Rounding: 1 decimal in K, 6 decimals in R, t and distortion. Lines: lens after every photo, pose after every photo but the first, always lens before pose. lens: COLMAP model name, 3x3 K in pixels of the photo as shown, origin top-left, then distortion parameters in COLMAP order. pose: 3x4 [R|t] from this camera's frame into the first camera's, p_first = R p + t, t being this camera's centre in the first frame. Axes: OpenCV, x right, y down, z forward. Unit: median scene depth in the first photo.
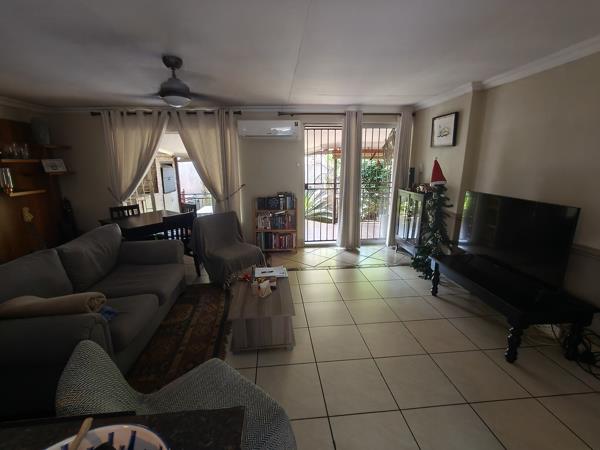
lens RADIAL K [[268.8, 0, 293.9], [0, 268.8, 224.4], [0, 0, 1]] dist [-0.003276, 0.002455]
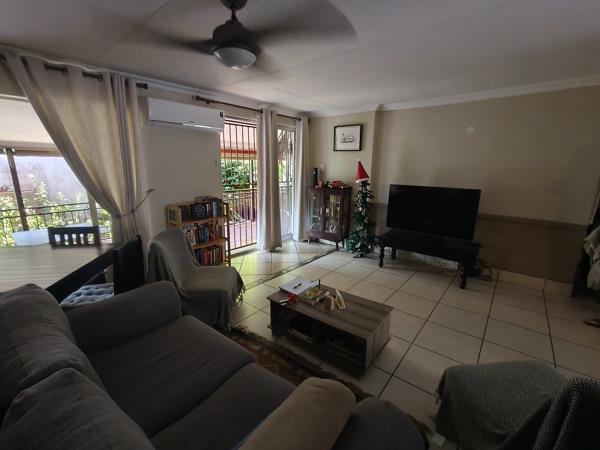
lens RADIAL K [[268.8, 0, 297.7], [0, 268.8, 226.9], [0, 0, 1]] dist [-0.003276, 0.002455]
pose [[0.706183, -0.143869, 0.693259, -0.451582], [0.141233, 0.988084, 0.061186, -0.043043], [-0.693801, 0.054703, 0.718087, 0.245606]]
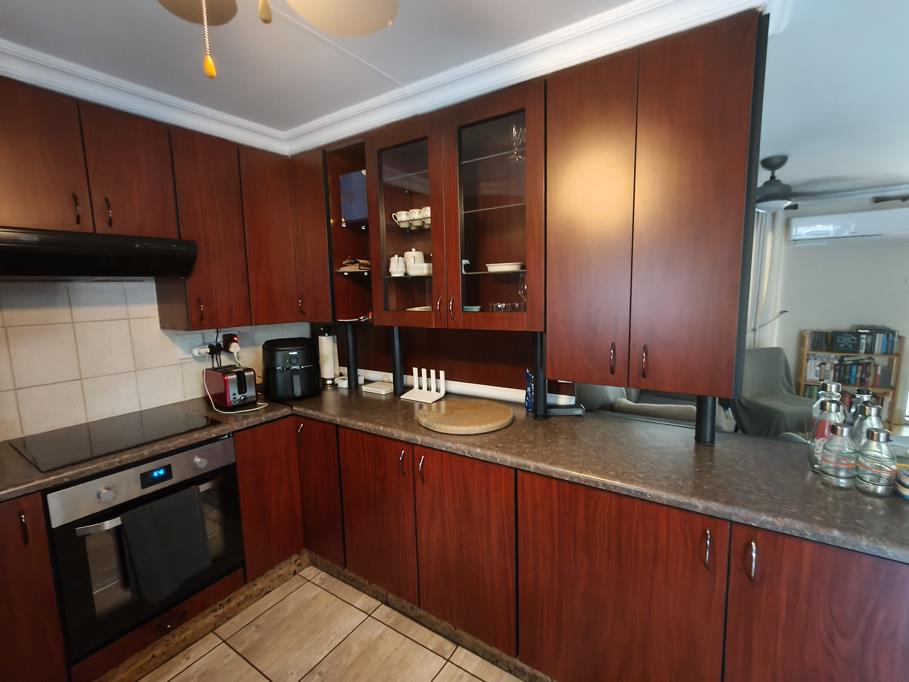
lens RADIAL K [[407.2, 0, 452.3], [0, 407.2, 340.9], [0, 0, 1]] dist [-0.003276, 0.002455]
pose [[0.770812, 0.076299, -0.632477, -0.192287], [-0.133591, 0.990087, -0.043370, 0.085241], [0.622898, 0.117923, 0.773364, -0.309158]]
